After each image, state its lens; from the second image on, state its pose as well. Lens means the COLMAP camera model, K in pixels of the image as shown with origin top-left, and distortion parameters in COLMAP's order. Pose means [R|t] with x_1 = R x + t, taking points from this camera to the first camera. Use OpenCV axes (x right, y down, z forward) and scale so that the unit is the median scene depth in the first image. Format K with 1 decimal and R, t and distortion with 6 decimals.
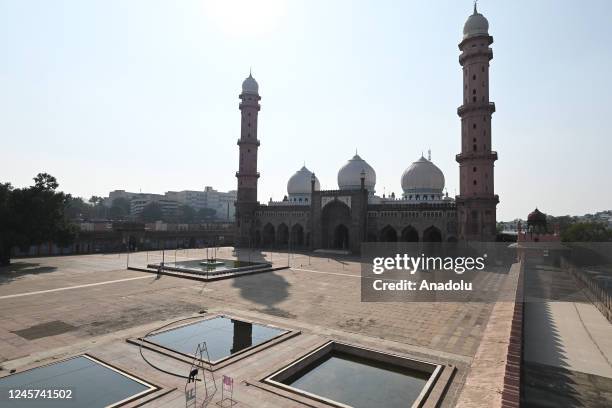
lens RADIAL K [[324.7, 0, 306.0], [0, 324.7, 204.0], [0, 0, 1]] dist [0.001016, -0.000099]
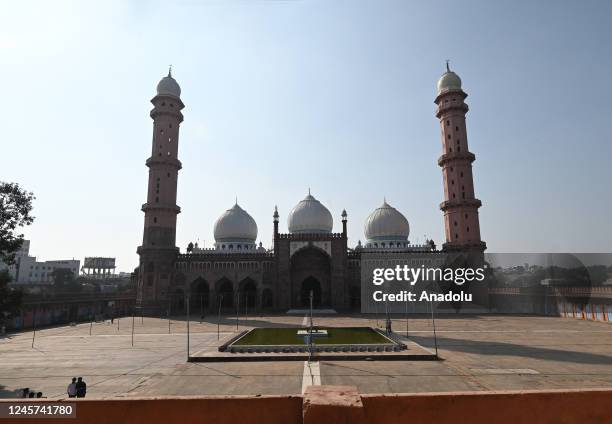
lens RADIAL K [[353.1, 0, 306.0], [0, 353.1, 212.0], [0, 0, 1]] dist [-0.003717, -0.000727]
pose [[0.858376, 0.061626, 0.509306, -0.324361], [-0.000693, 0.992897, -0.118972, 0.007391], [-0.513021, 0.101770, 0.852322, 0.219435]]
